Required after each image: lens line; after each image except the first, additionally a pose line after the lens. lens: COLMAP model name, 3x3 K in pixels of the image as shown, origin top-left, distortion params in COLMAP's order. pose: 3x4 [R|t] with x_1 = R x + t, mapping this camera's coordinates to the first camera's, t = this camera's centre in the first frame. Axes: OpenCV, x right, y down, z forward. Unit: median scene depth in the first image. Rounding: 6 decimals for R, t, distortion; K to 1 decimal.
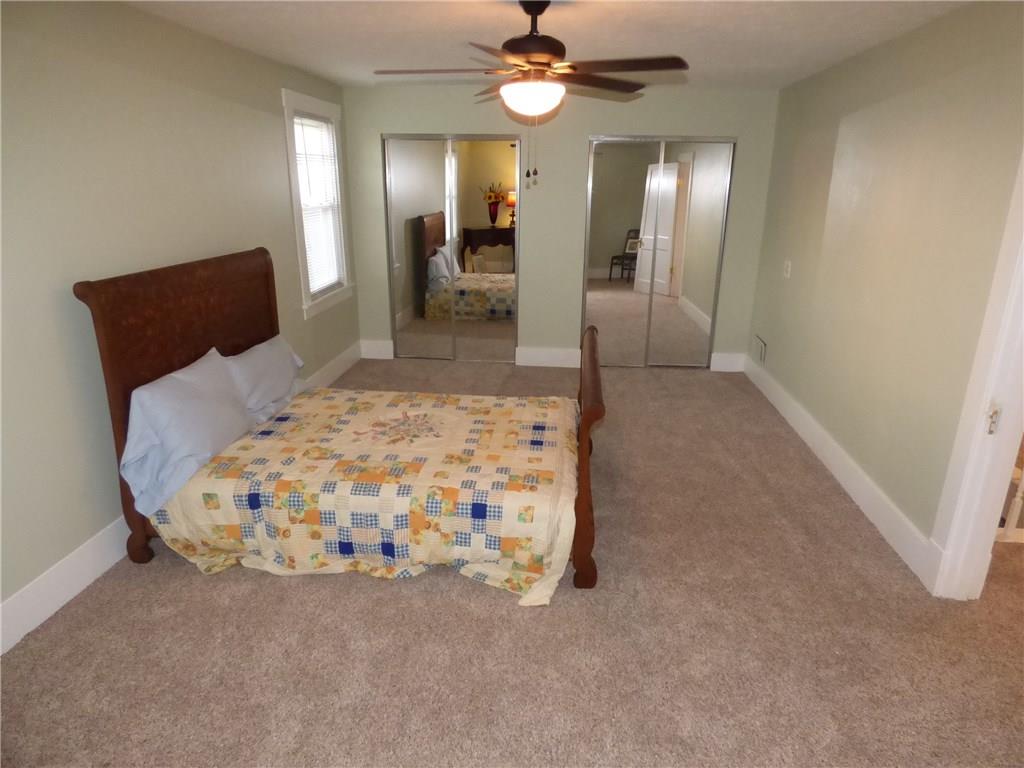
lens RADIAL K [[618.6, 0, 510.9], [0, 618.6, 384.1], [0, 0, 1]] dist [-0.035679, 0.005474]
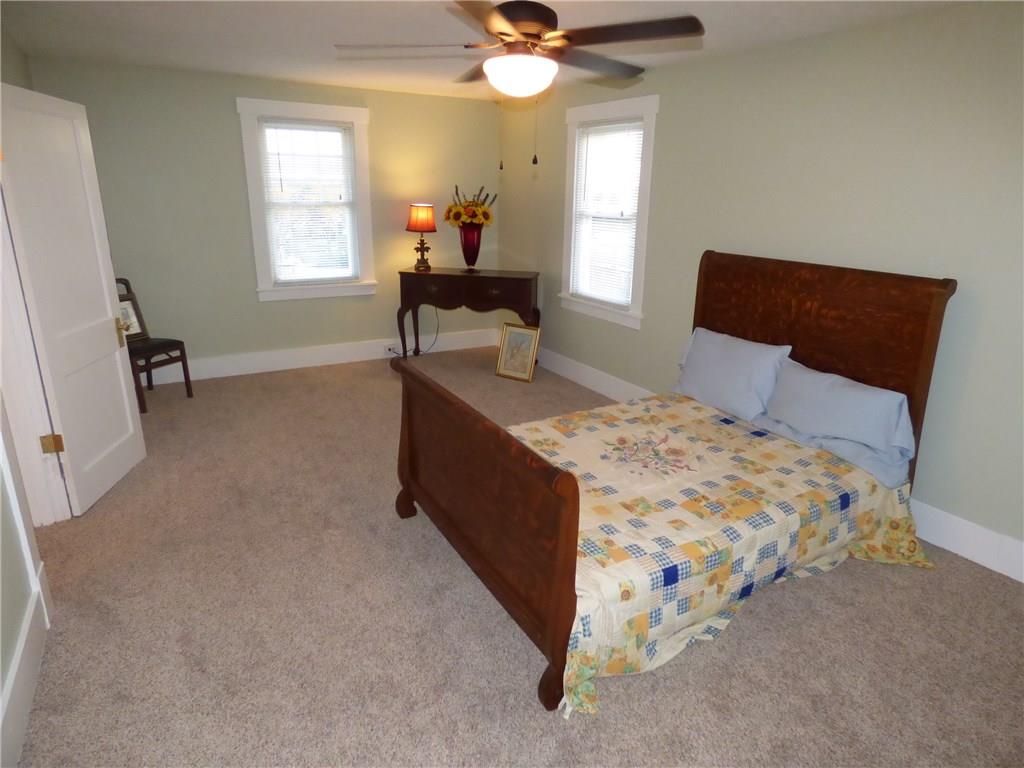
lens RADIAL K [[618.6, 0, 511.4], [0, 618.6, 383.1], [0, 0, 1]] dist [-0.035679, 0.005474]
pose [[-0.815946, 0.157007, -0.556401, 0.488015], [-0.190111, 0.836025, 0.514703, -0.455158], [0.545977, 0.525748, -0.652303, 1.468217]]
